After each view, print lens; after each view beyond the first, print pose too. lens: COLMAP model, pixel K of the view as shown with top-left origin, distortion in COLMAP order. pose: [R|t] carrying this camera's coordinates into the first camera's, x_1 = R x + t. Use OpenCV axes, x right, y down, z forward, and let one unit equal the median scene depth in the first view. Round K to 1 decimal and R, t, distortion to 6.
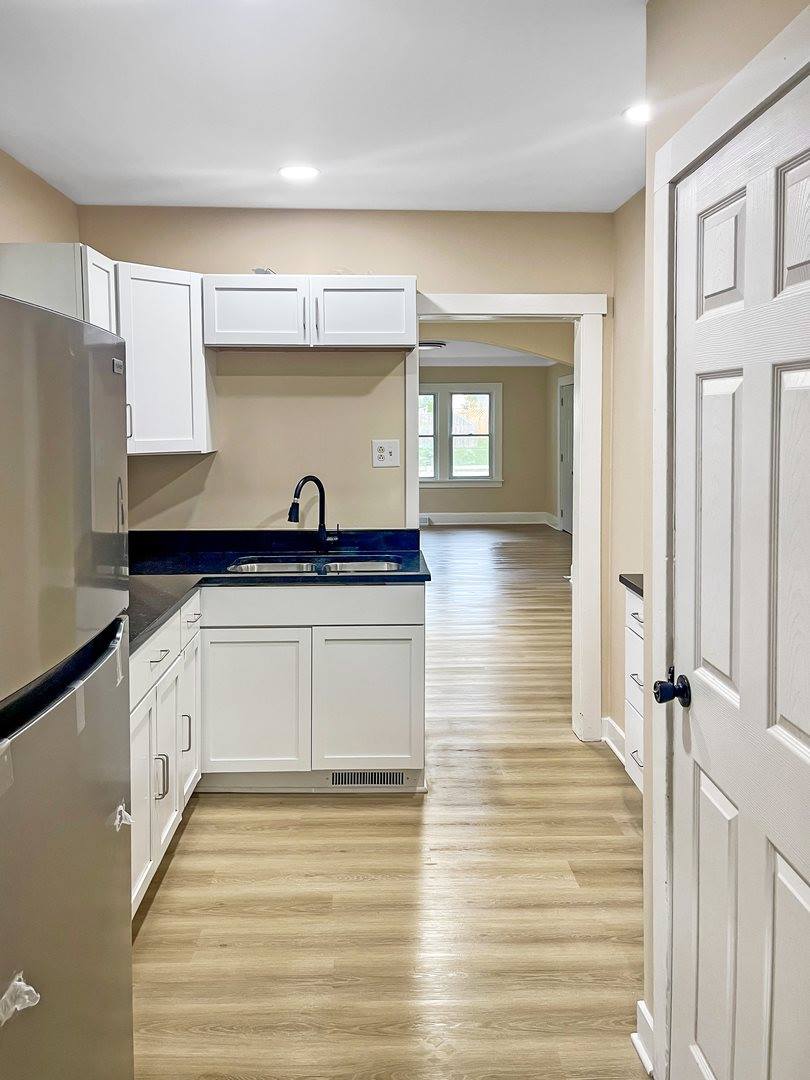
lens RADIAL K [[878.3, 0, 405.0], [0, 878.3, 543.8], [0, 0, 1]] dist [0.032987, -0.057619]
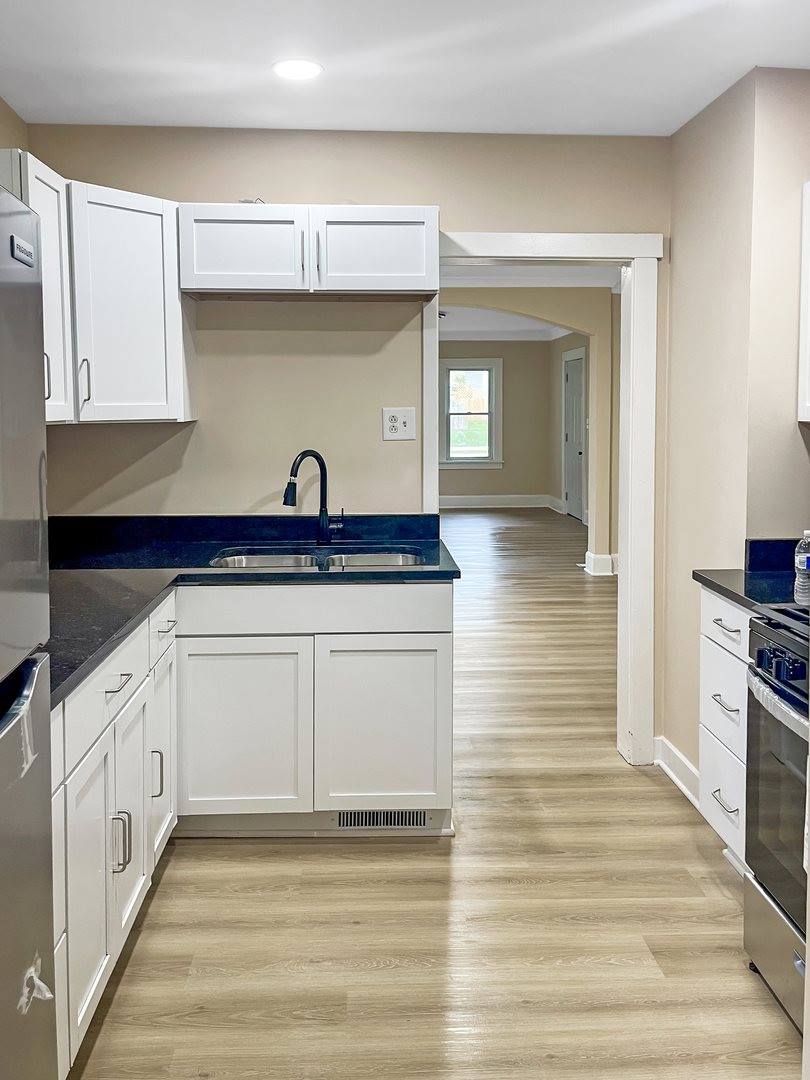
lens RADIAL K [[878.3, 0, 401.5], [0, 878.3, 531.9], [0, 0, 1]] dist [0.032987, -0.057619]
pose [[0.999926, -0.001267, 0.012138, -0.033167], [0.001202, 0.999985, 0.005368, -0.004718], [-0.012145, -0.005353, 0.999912, 0.179083]]
